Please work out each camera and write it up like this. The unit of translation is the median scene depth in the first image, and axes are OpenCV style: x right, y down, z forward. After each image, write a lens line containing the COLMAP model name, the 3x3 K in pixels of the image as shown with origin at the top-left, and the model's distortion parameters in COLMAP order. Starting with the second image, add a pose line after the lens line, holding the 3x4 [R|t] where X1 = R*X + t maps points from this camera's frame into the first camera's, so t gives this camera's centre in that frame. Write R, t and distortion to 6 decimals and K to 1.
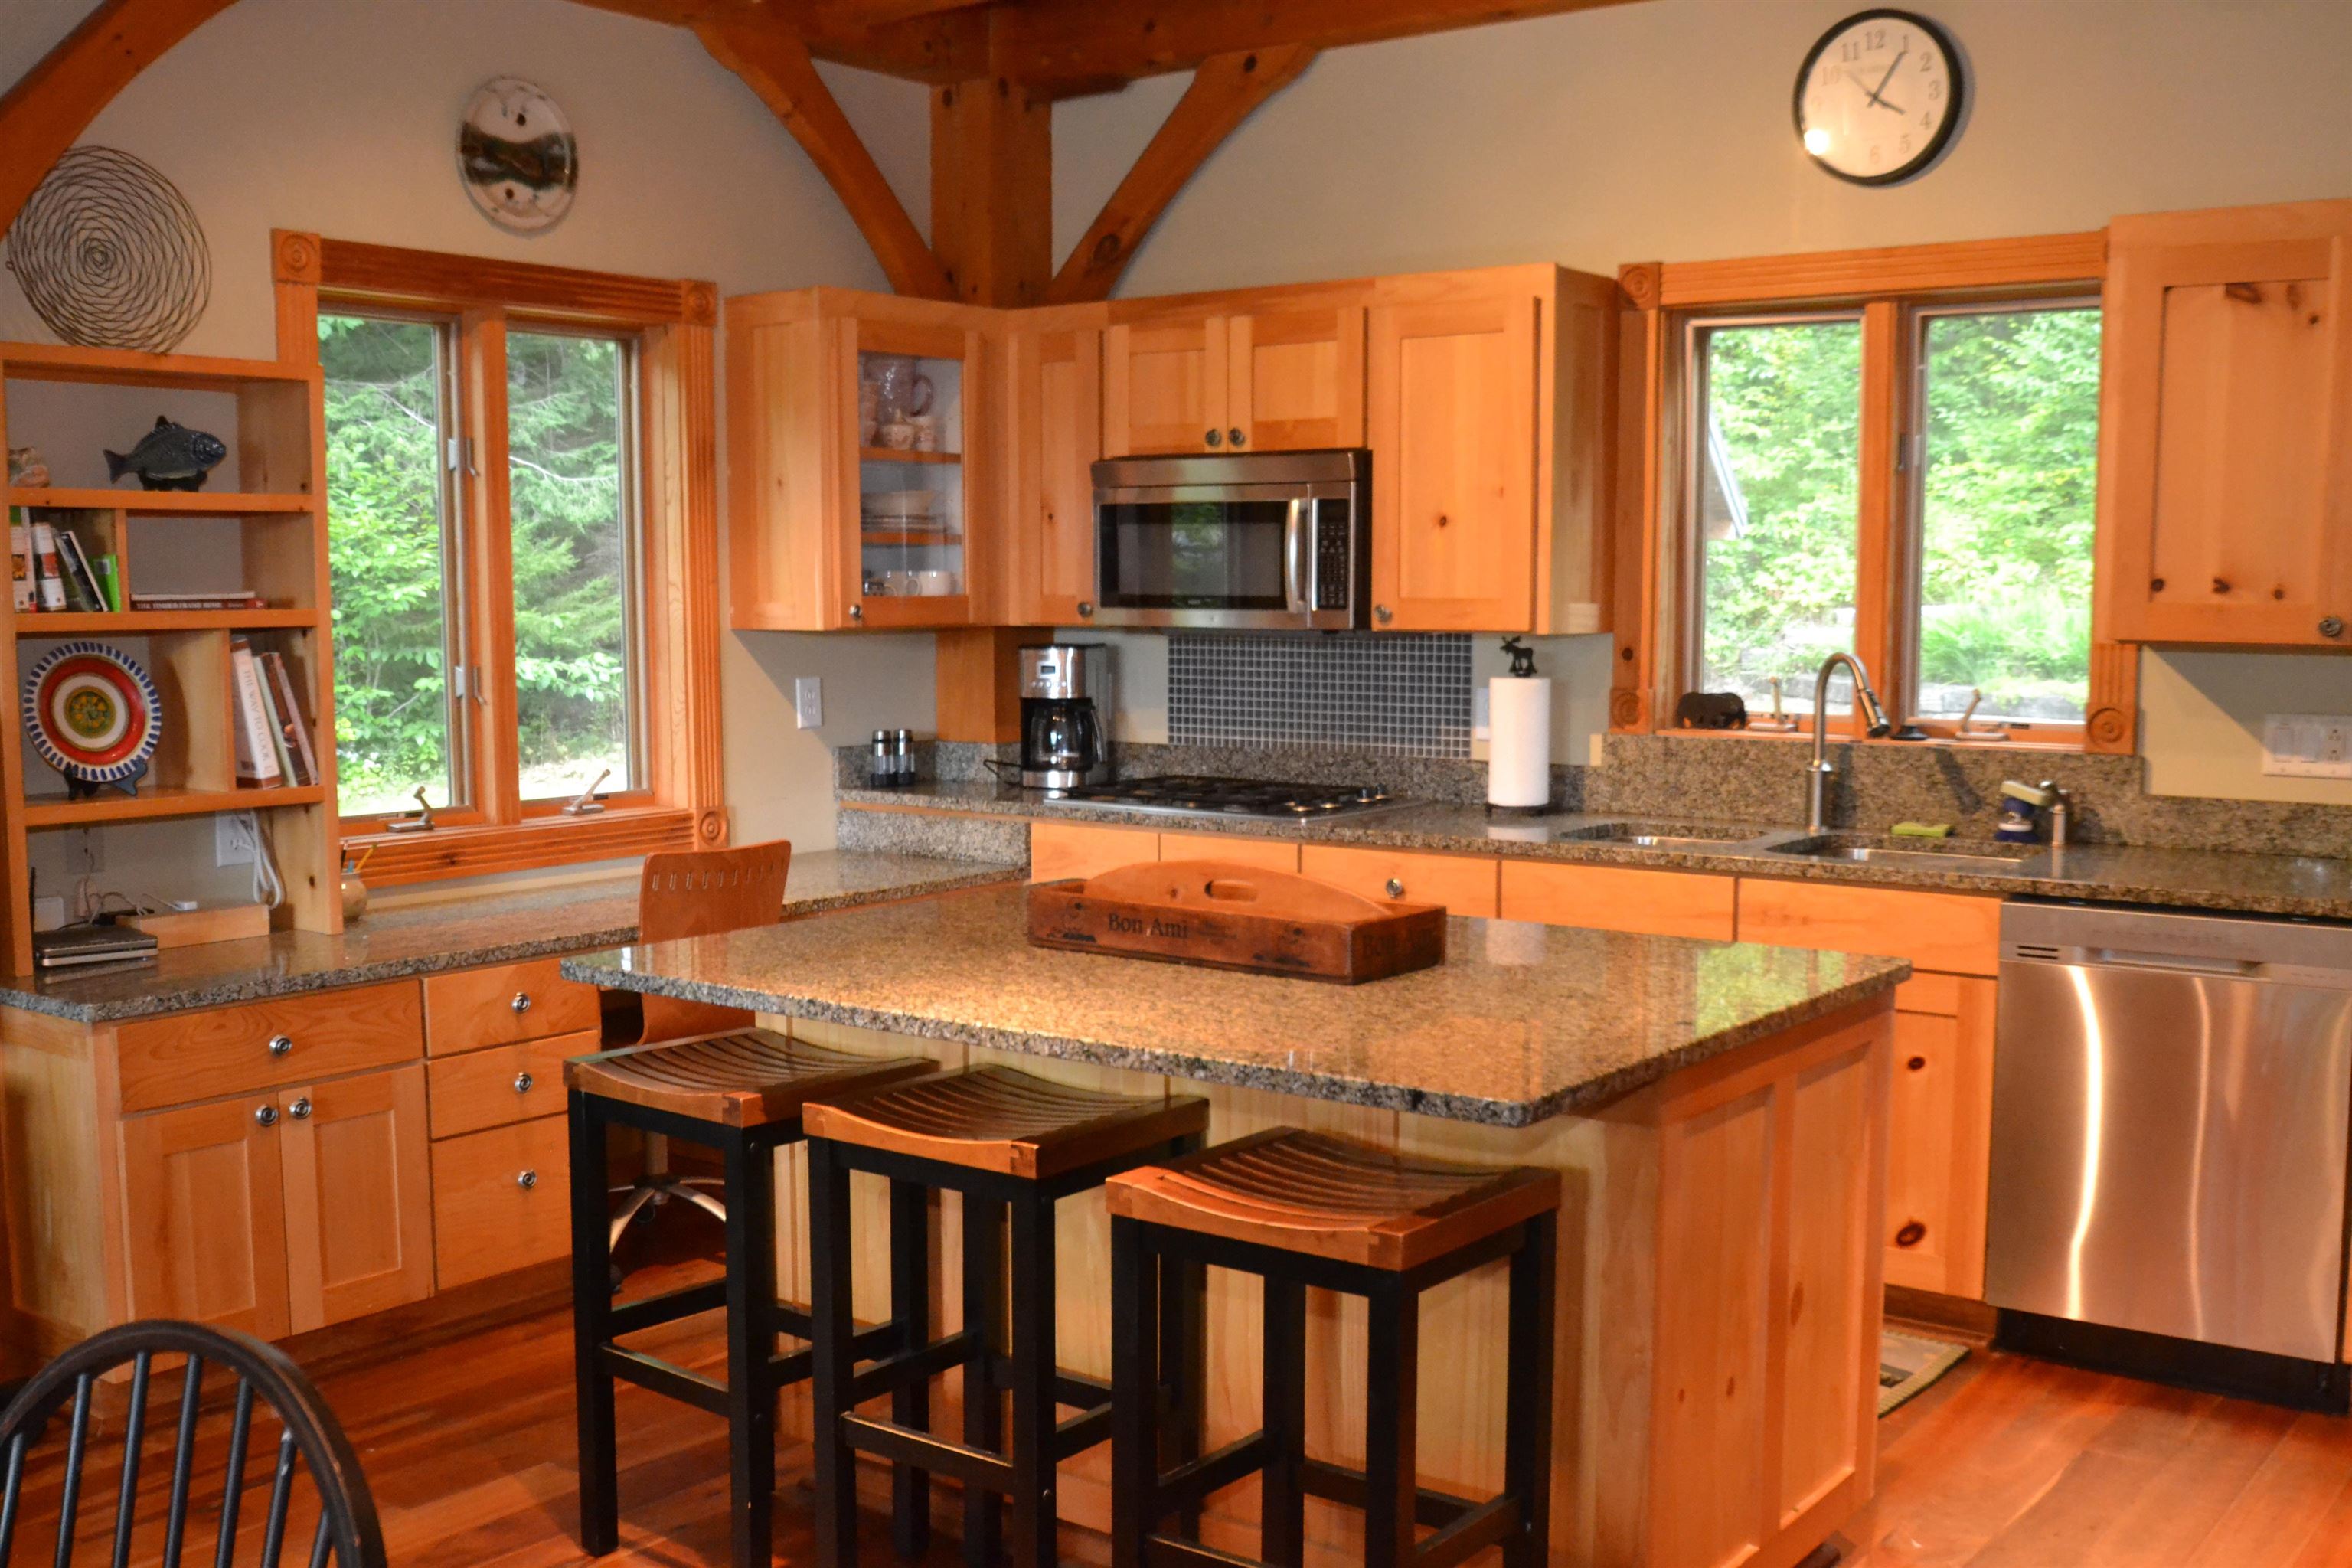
lens RADIAL K [[2381.9, 0, 1176.0], [0, 2381.9, 784.0], [0, 0, 1]] dist [-0.032111, -0.022974]
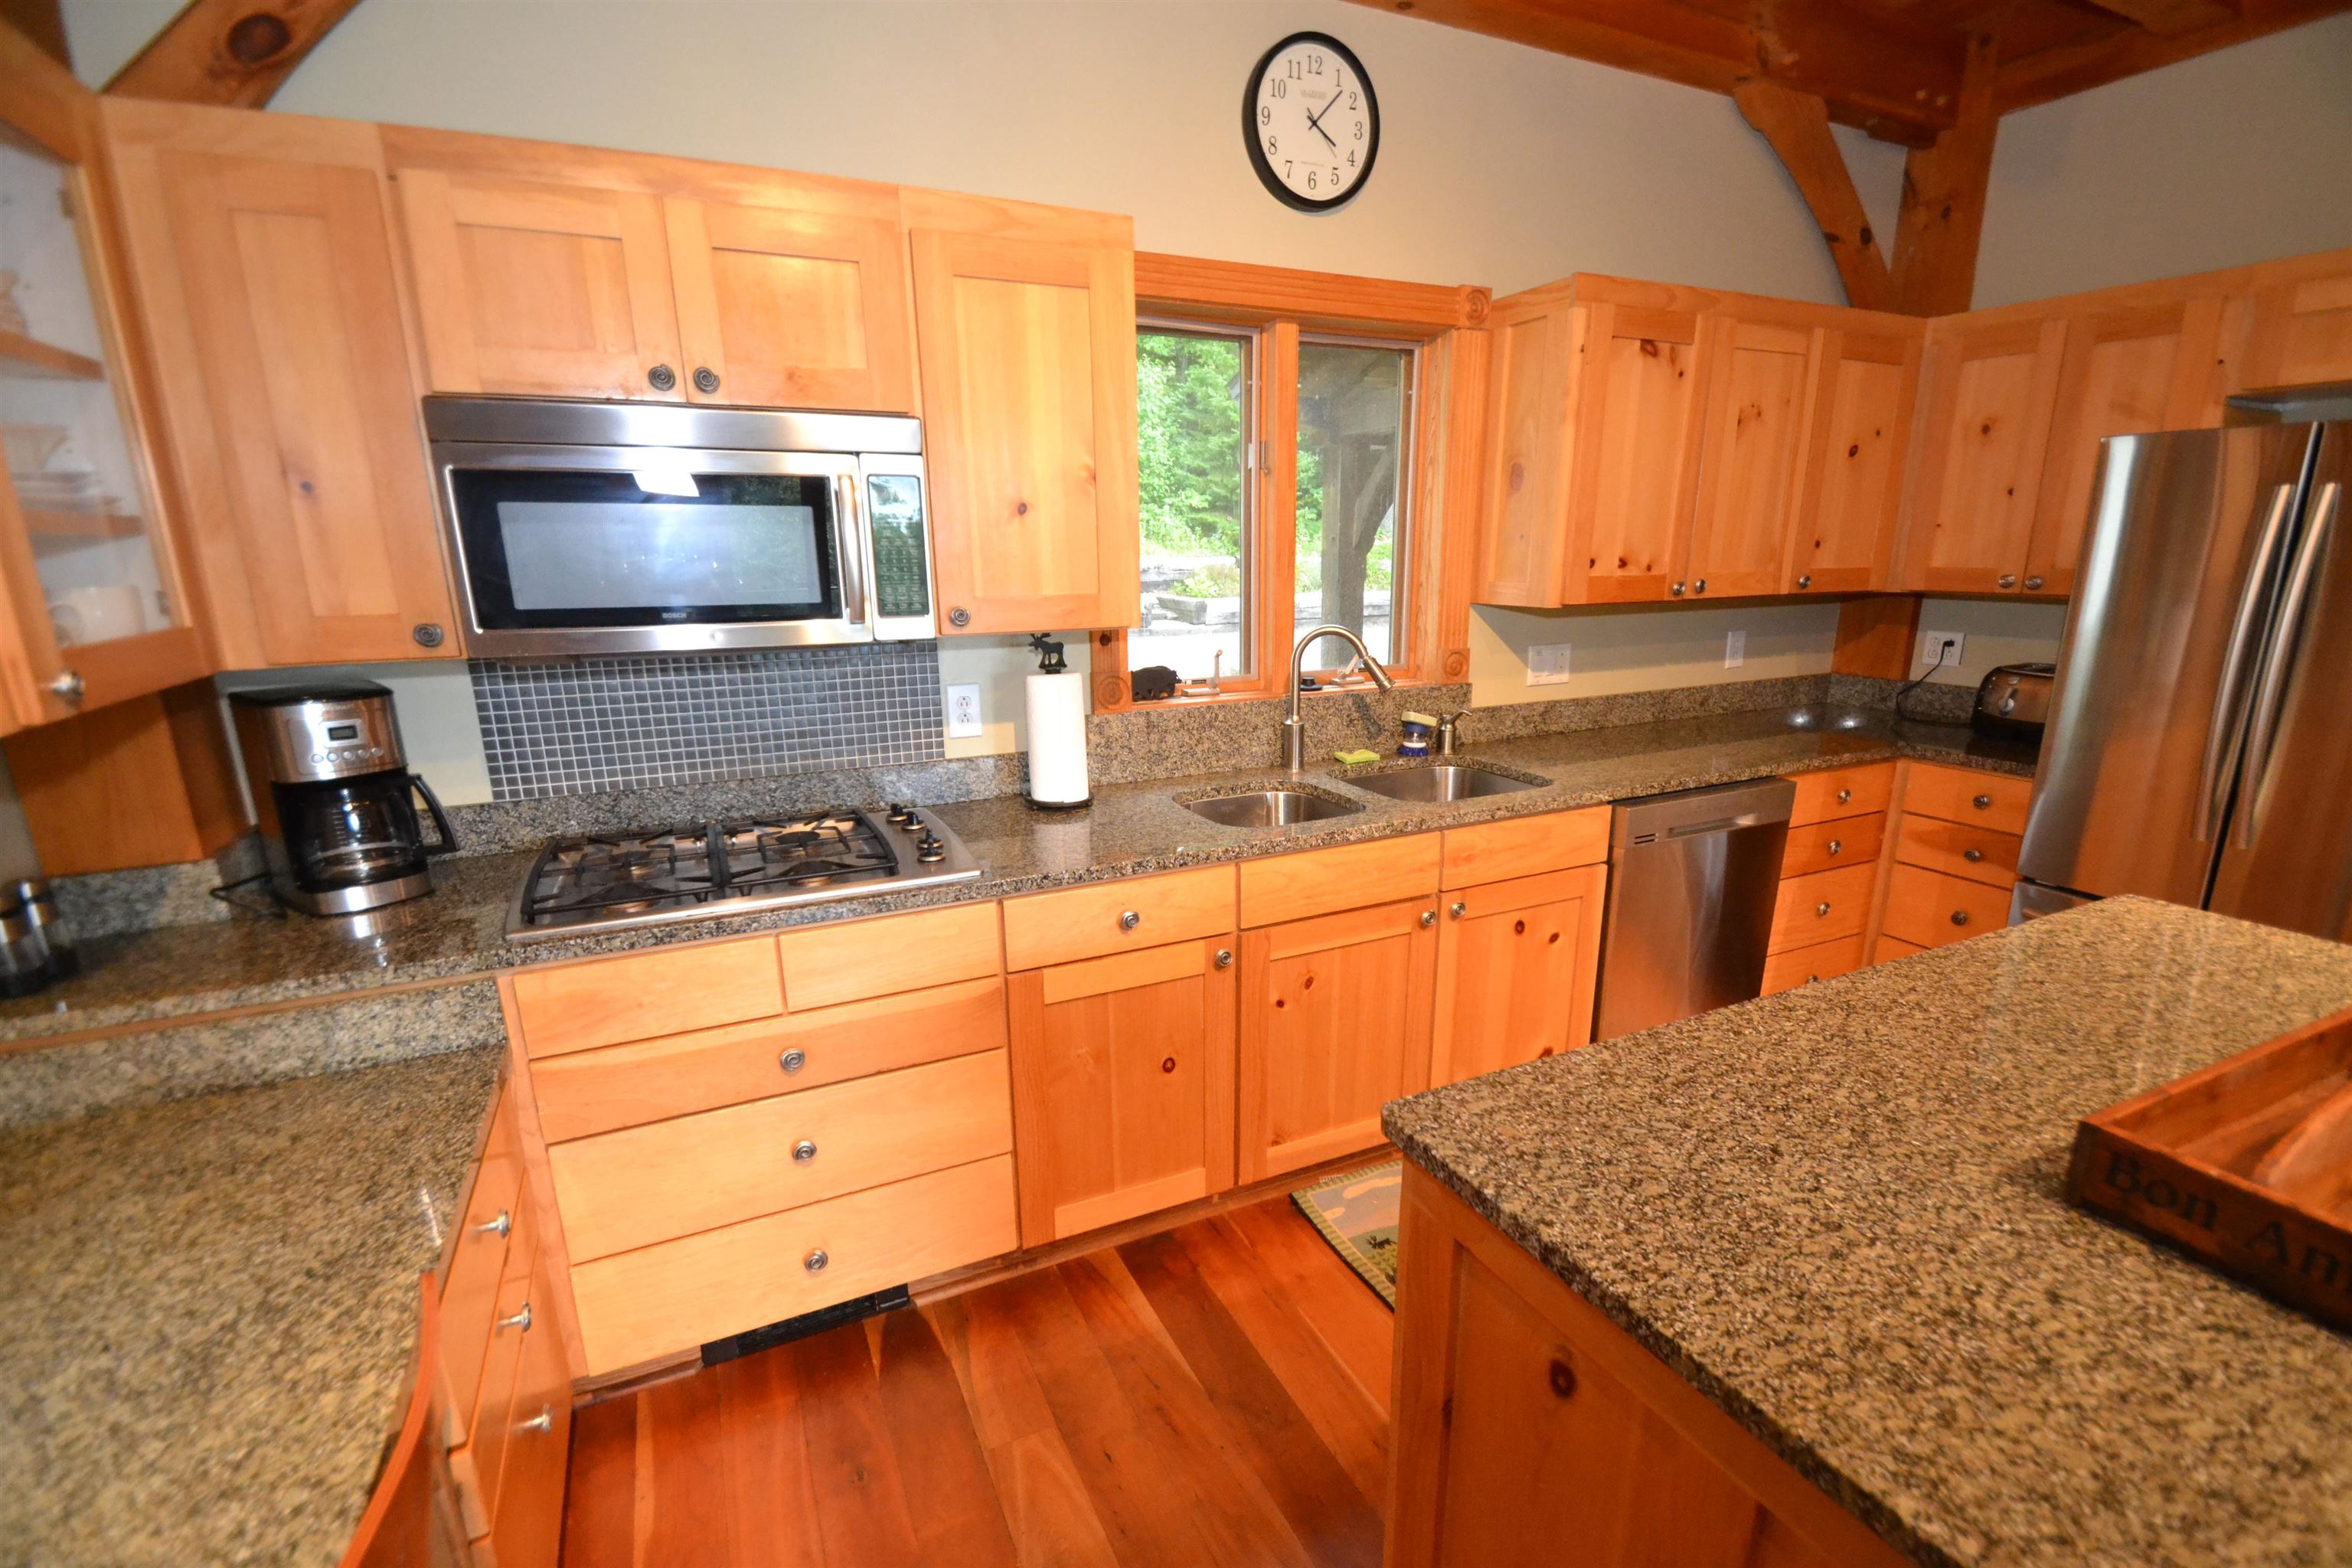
lens RADIAL K [[1048.1, 0, 1178.5], [0, 1048.1, 837.3], [0, 0, 1]] dist [0.023610, -0.023118]
pose [[0.460947, -0.244810, 0.852992, -0.228402], [0.089849, 0.969132, 0.229589, -0.075362], [-0.882868, -0.029188, 0.468714, 0.751713]]
